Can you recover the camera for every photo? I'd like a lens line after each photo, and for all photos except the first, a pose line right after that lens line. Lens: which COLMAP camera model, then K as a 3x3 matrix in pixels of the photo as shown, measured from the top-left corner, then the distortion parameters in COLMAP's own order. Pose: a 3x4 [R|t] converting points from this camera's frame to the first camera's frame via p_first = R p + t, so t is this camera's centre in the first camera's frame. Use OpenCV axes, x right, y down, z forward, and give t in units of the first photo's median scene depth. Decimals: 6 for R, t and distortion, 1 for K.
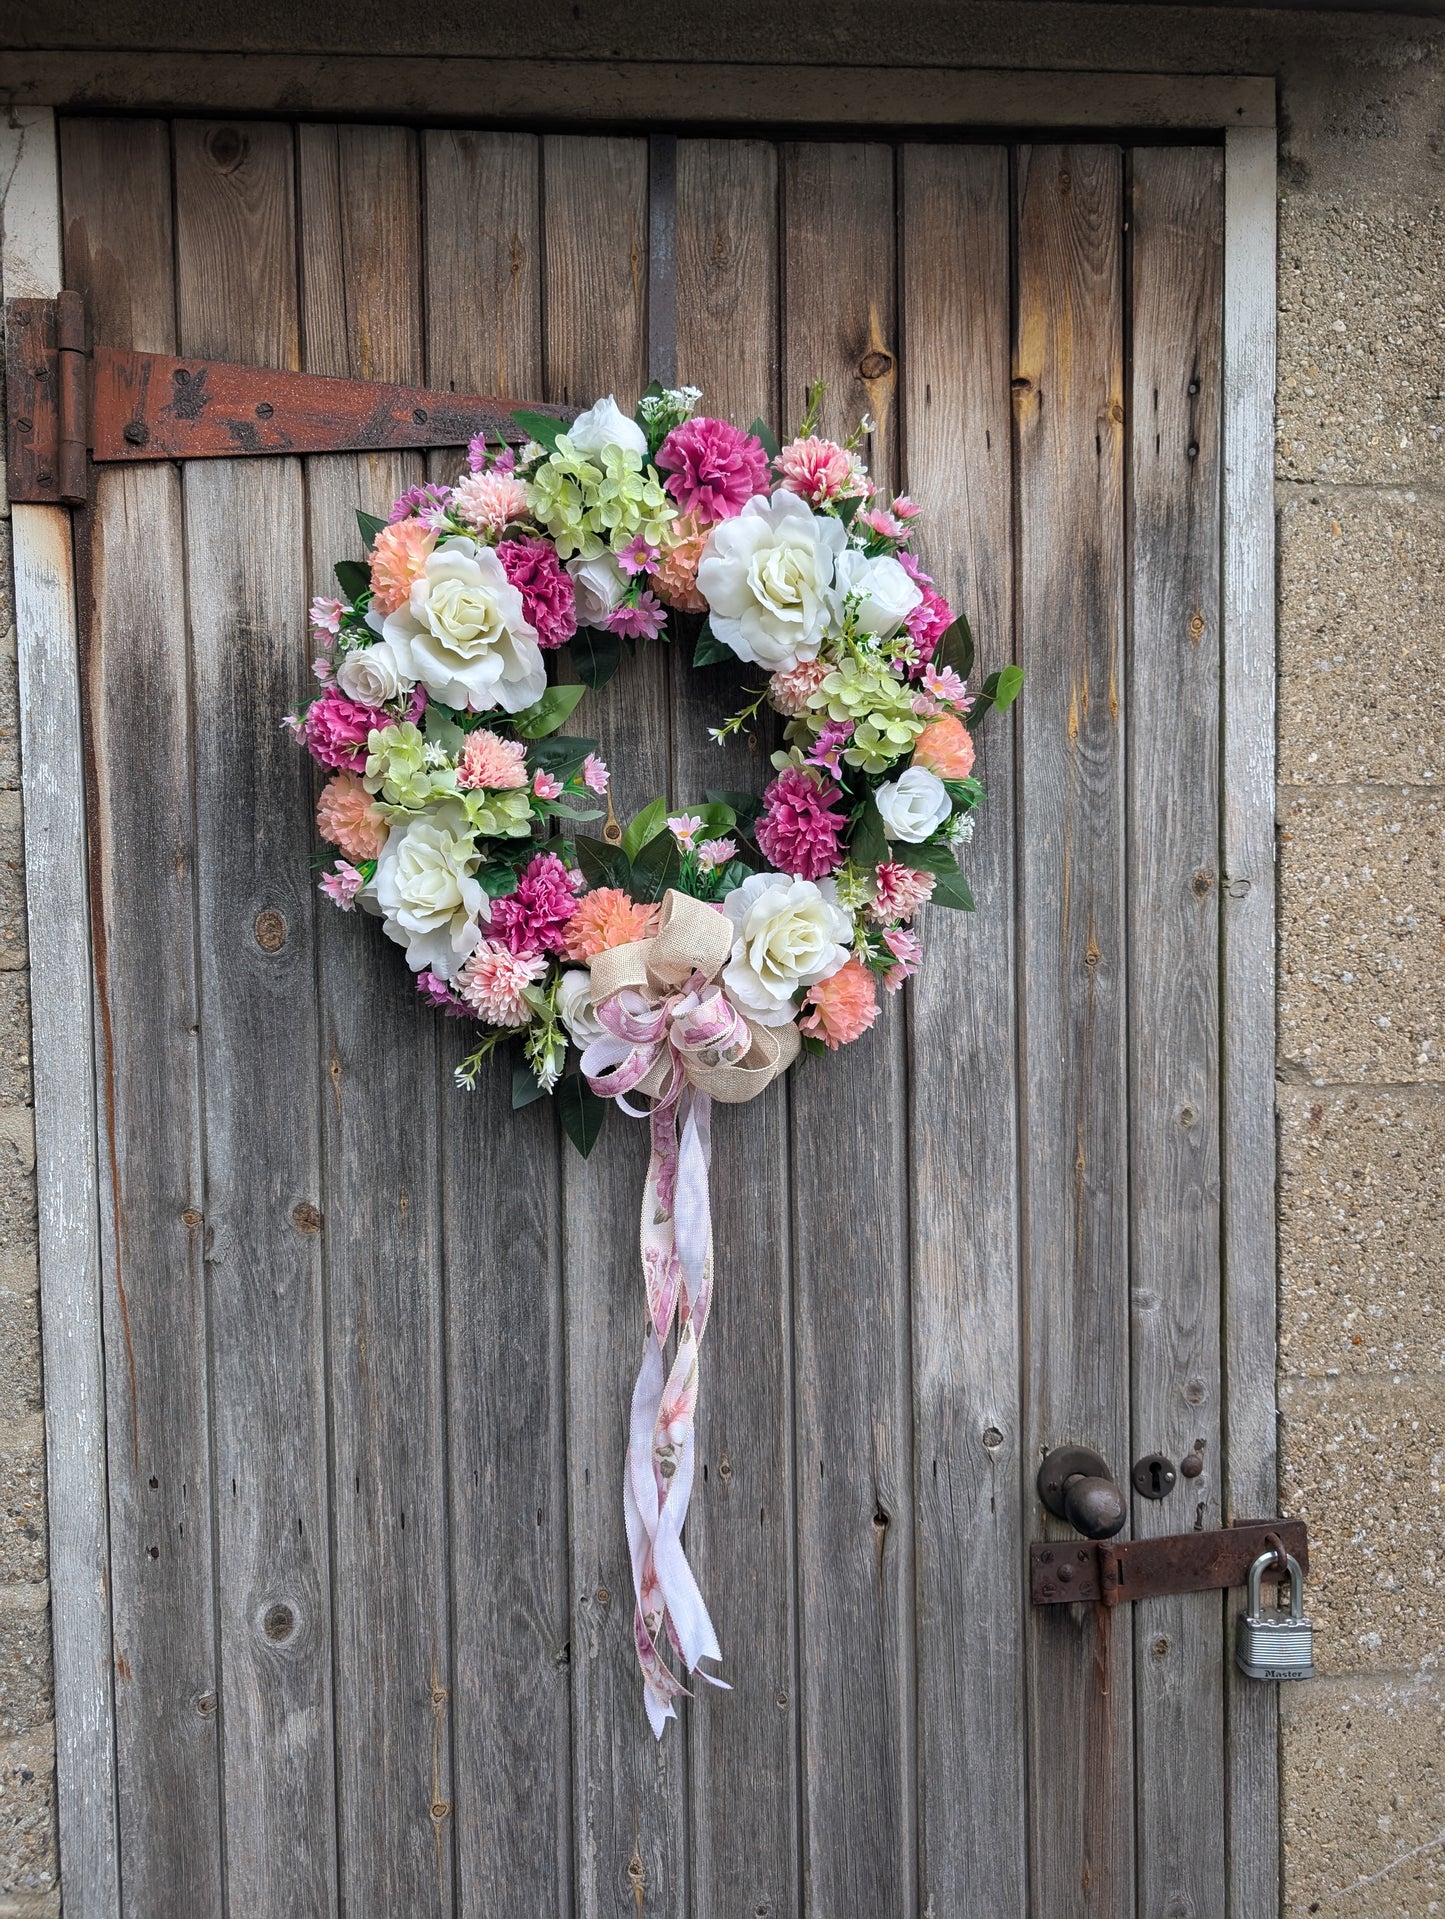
lens RADIAL K [[1421.0, 0, 727.1], [0, 1421.0, 955.5], [0, 0, 1]] dist [0.008325, -0.003549]
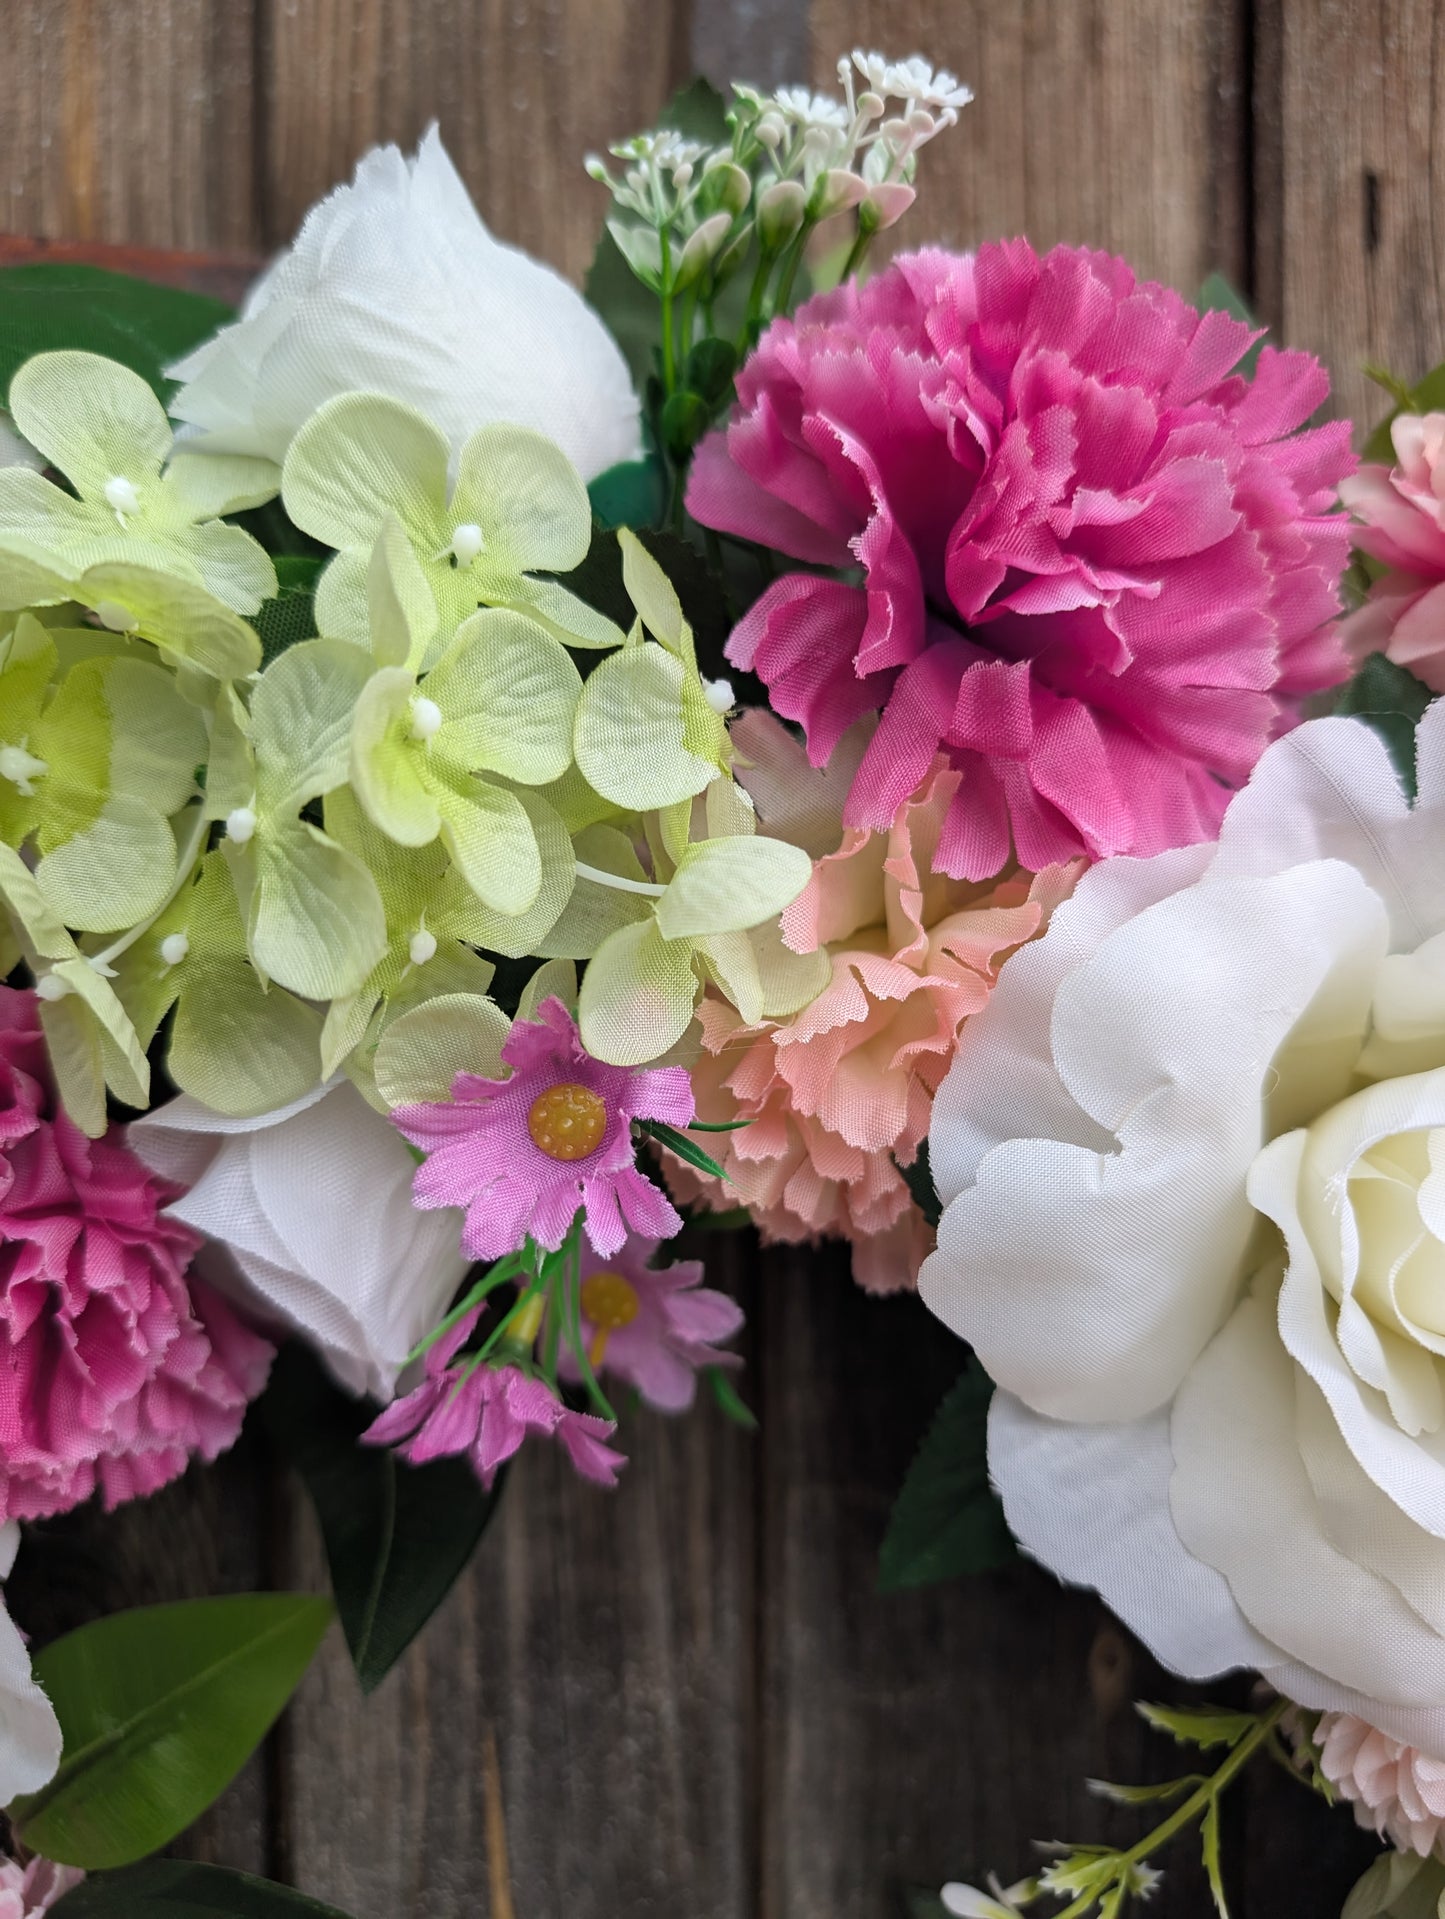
lens RADIAL K [[1479.2, 0, 730.3], [0, 1479.2, 944.4], [0, 0, 1]] dist [-0.026502, 0.006046]
pose [[0.996643, 0.014362, -0.080599, -0.027149], [-0.016111, 0.999648, -0.021093, -0.267392], [0.080268, 0.022321, 0.996523, 0.758710]]
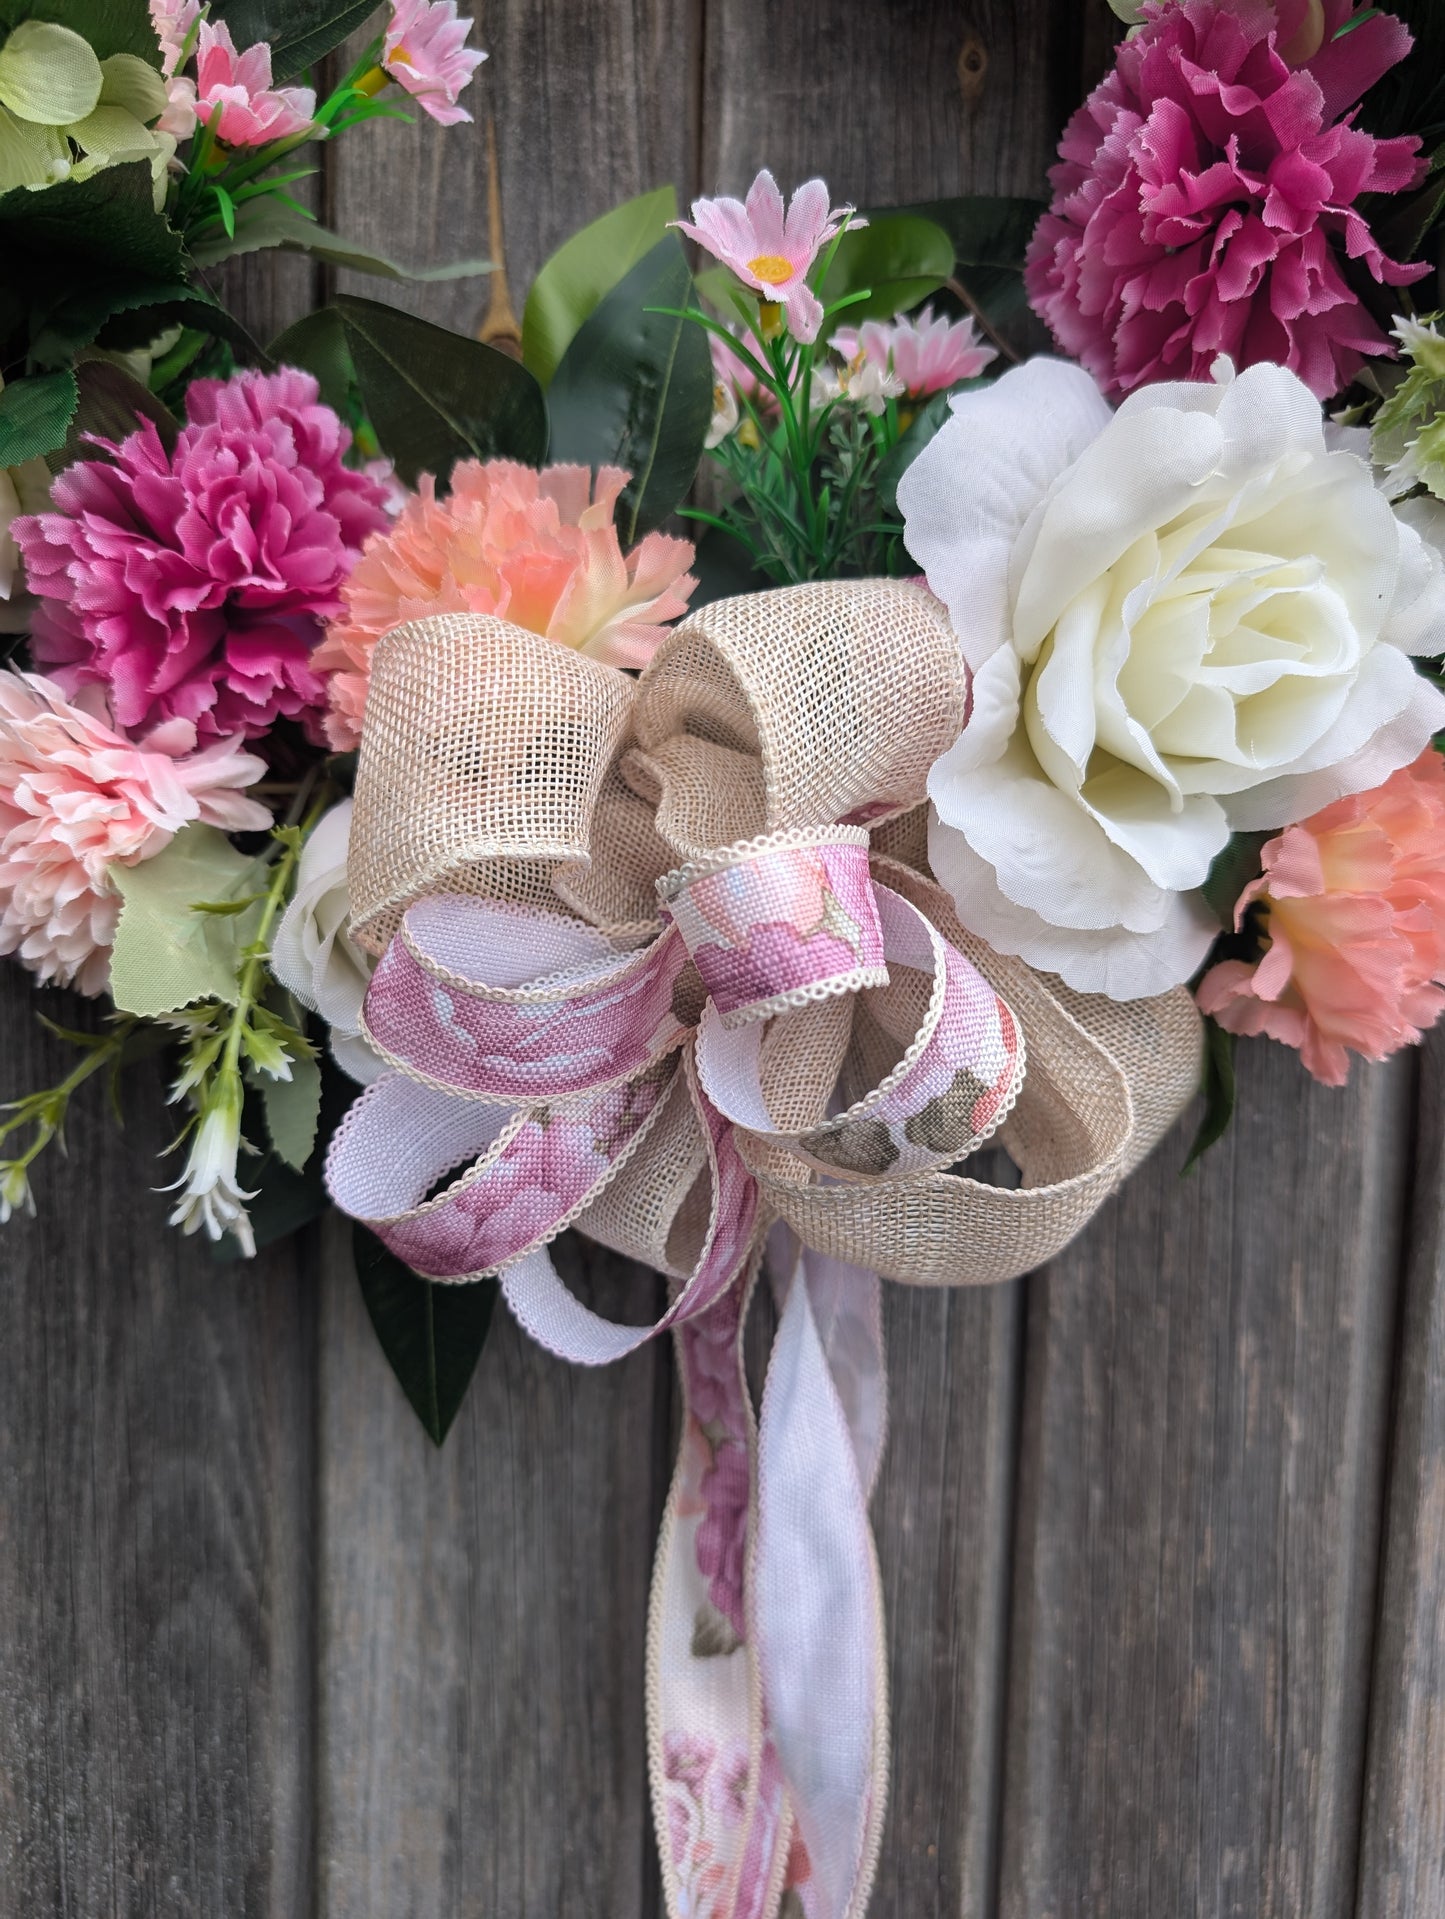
lens RADIAL K [[1458.6, 0, 725.0], [0, 1458.6, 959.5], [0, 0, 1]] dist [-0.022189, 0.004210]
pose [[0.995110, 0.049825, -0.085285, 0.001185], [-0.046566, 0.998123, 0.039780, 0.030408], [0.087107, -0.035614, 0.995562, 0.688710]]
